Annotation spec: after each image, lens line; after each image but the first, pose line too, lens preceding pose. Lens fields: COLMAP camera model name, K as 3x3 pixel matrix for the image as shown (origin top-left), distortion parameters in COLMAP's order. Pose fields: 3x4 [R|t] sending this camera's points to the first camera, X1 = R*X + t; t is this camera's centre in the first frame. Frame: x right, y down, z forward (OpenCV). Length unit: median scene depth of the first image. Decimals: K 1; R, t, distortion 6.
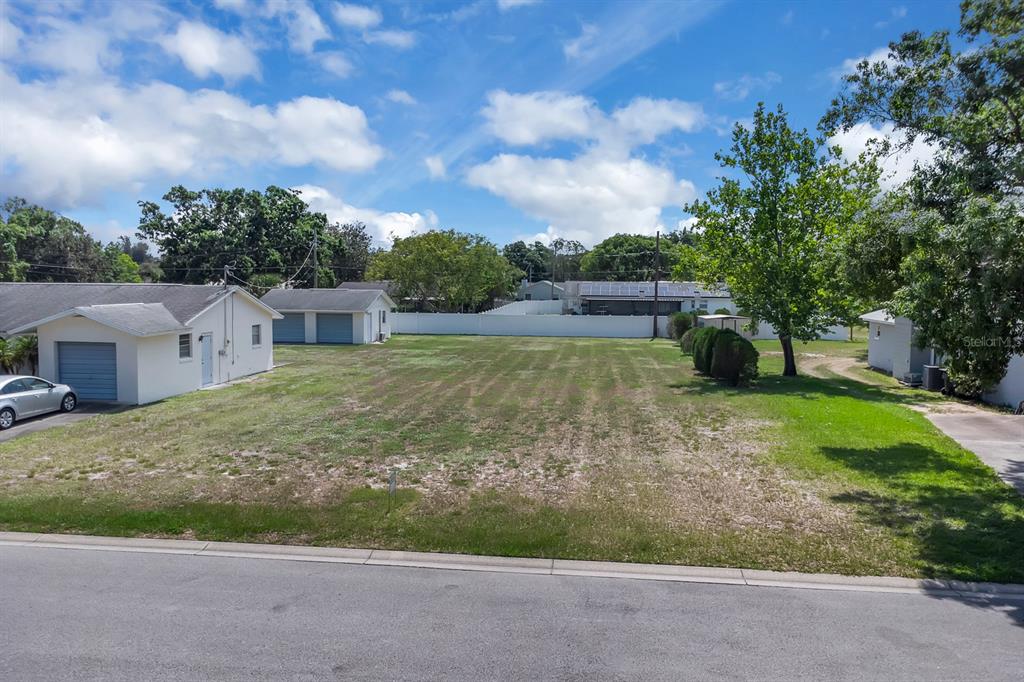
lens RADIAL K [[745.3, 0, 512.0], [0, 745.3, 341.0], [0, 0, 1]] dist [0.013431, 0.002297]
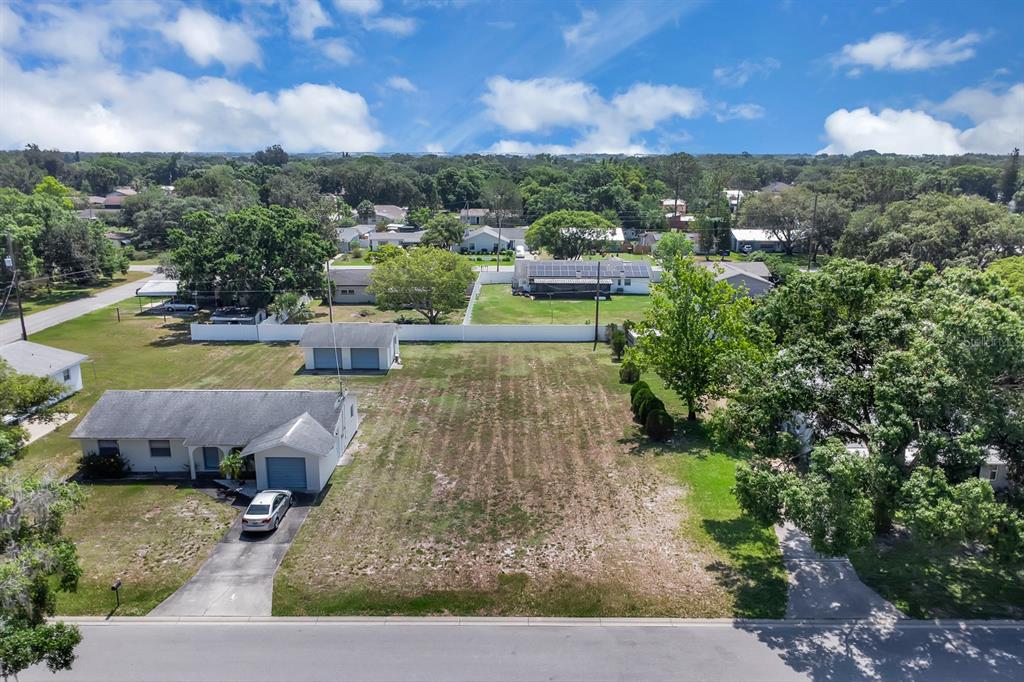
lens RADIAL K [[745.3, 0, 512.0], [0, 745.3, 341.0], [0, 0, 1]] dist [0.013431, 0.002297]
pose [[0.992932, -0.032973, 0.114008, -0.466230], [0.013025, 0.985103, 0.171469, -1.004960], [-0.117964, -0.168772, 0.978571, -1.221748]]
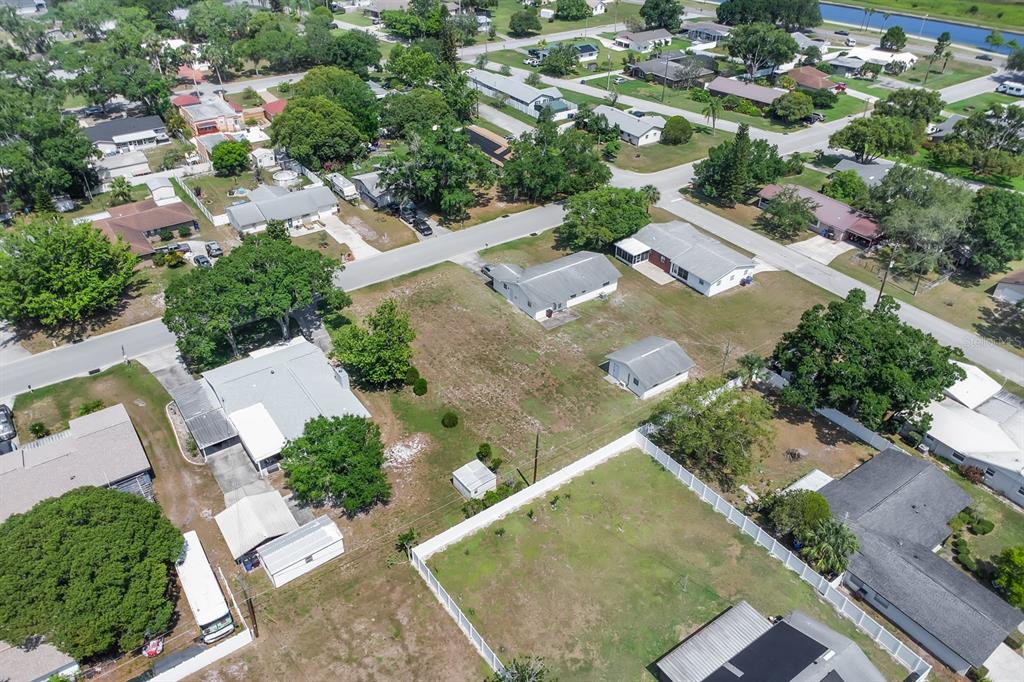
lens RADIAL K [[745.3, 0, 512.0], [0, 745.3, 341.0], [0, 0, 1]] dist [0.013431, 0.002297]
pose [[-0.733154, 0.376840, -0.566106, 3.739730], [-0.069721, 0.786396, 0.613775, -4.389178], [0.676479, 0.489461, -0.550276, 6.784016]]
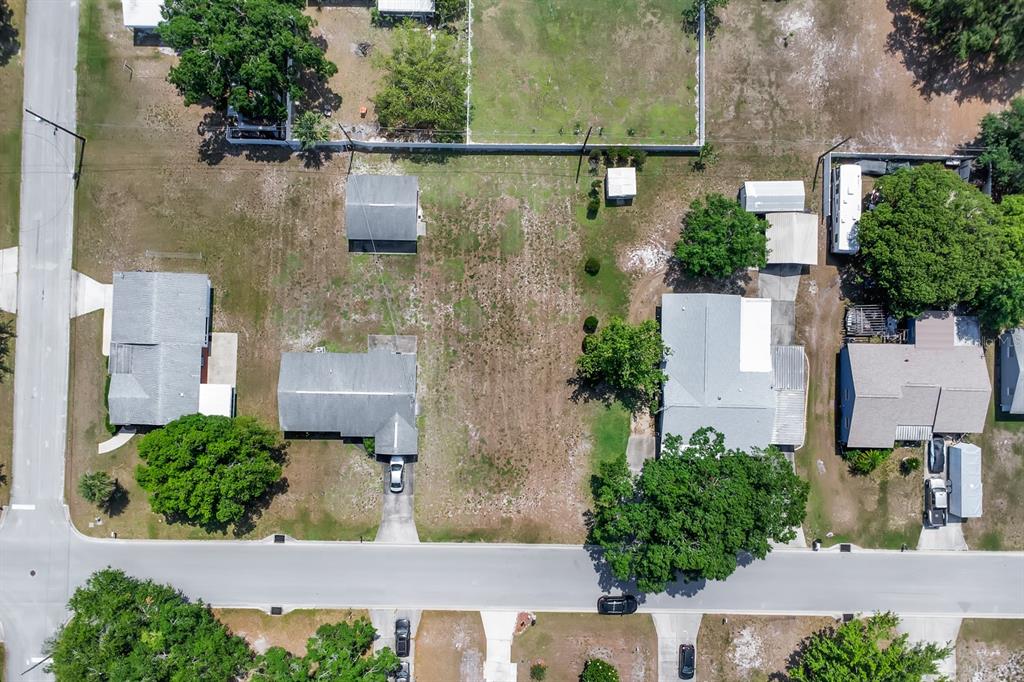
lens RADIAL K [[745.3, 0, 512.0], [0, 745.3, 341.0], [0, 0, 1]] dist [0.013431, 0.002297]
pose [[0.993940, -0.109551, 0.008989, -0.034430], [0.001985, 0.099658, 0.995020, -6.505246], [-0.109902, -0.988973, 0.099271, 2.057850]]
